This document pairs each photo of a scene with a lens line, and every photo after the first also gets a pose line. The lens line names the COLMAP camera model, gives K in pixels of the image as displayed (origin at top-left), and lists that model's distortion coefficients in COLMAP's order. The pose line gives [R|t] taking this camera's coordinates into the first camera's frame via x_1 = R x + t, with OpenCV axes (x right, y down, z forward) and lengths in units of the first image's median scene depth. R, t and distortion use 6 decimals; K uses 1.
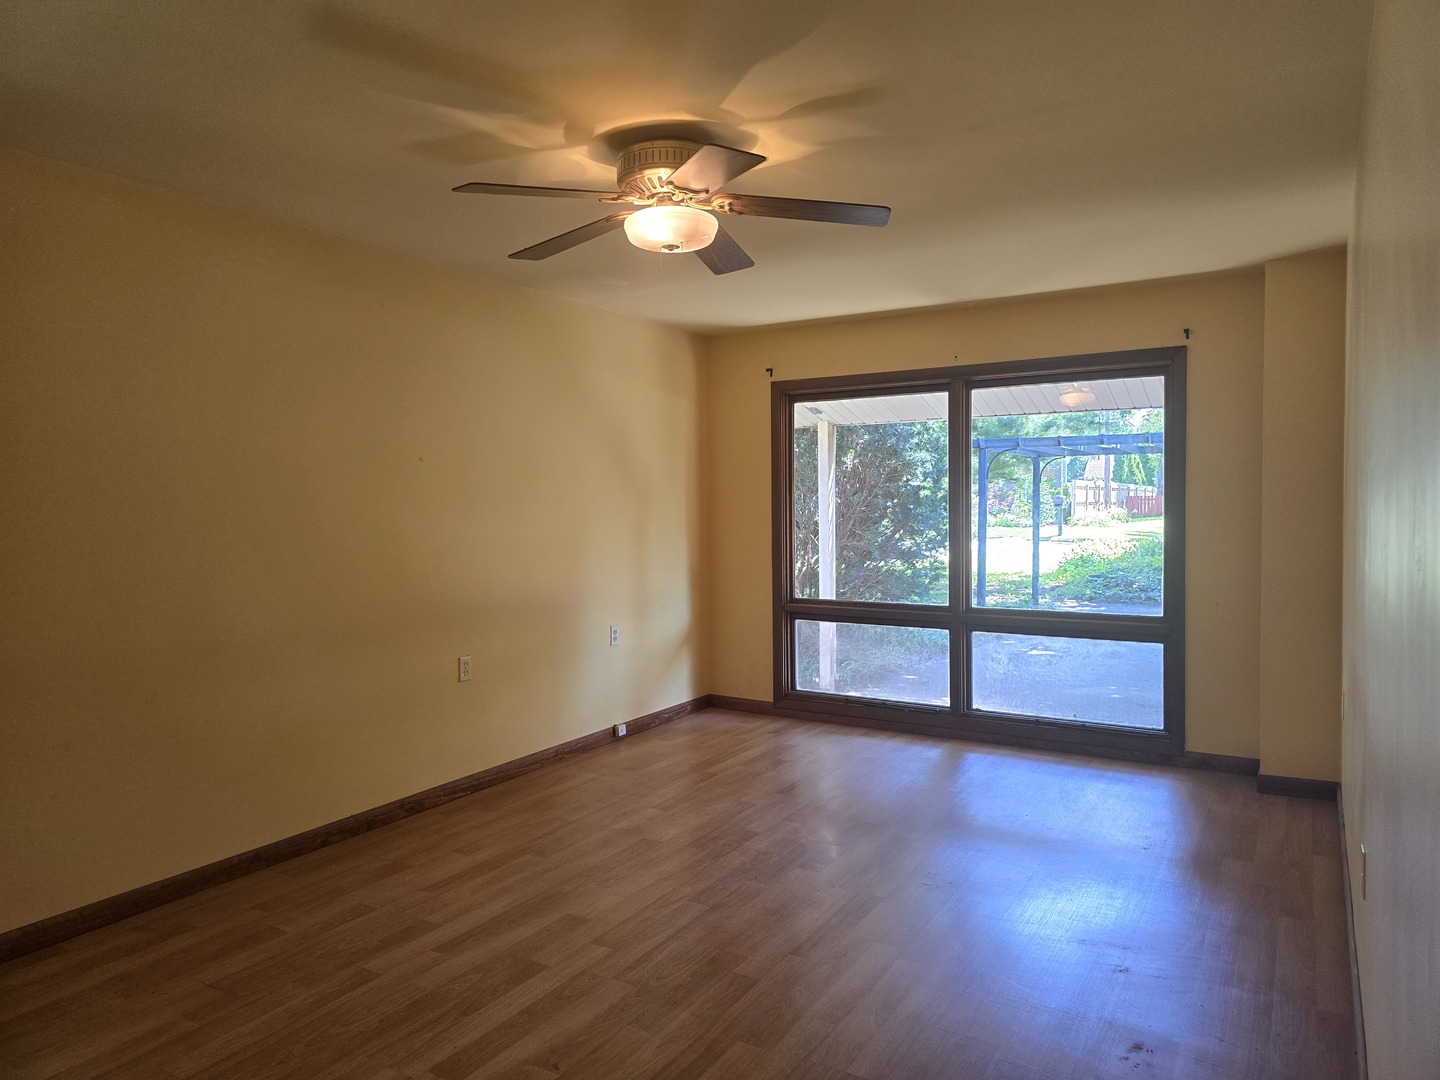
lens RADIAL K [[964.4, 0, 719.6], [0, 964.4, 531.7], [0, 0, 1]] dist [0.014265, -0.010300]
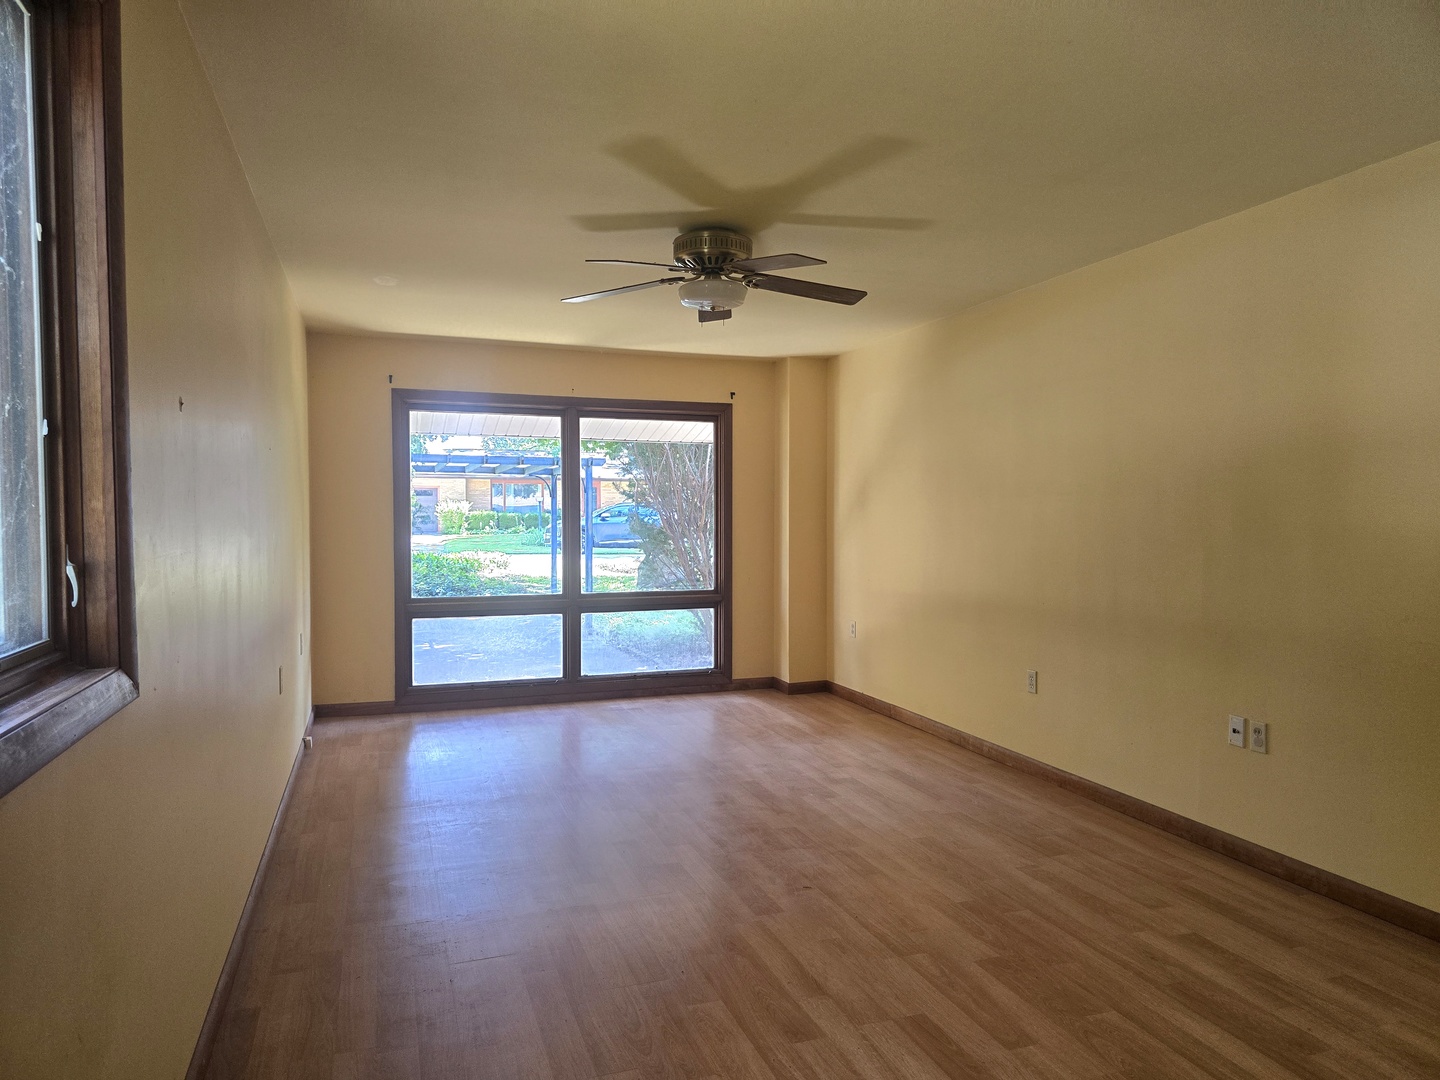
lens RADIAL K [[964.4, 0, 732.3], [0, 964.4, 547.2], [0, 0, 1]] dist [0.014265, -0.010300]
pose [[0.599568, -0.012438, 0.800227, -0.610339], [0.019869, 0.999802, 0.000653, 0.022192], [-0.800077, 0.015508, 0.599697, 0.105304]]
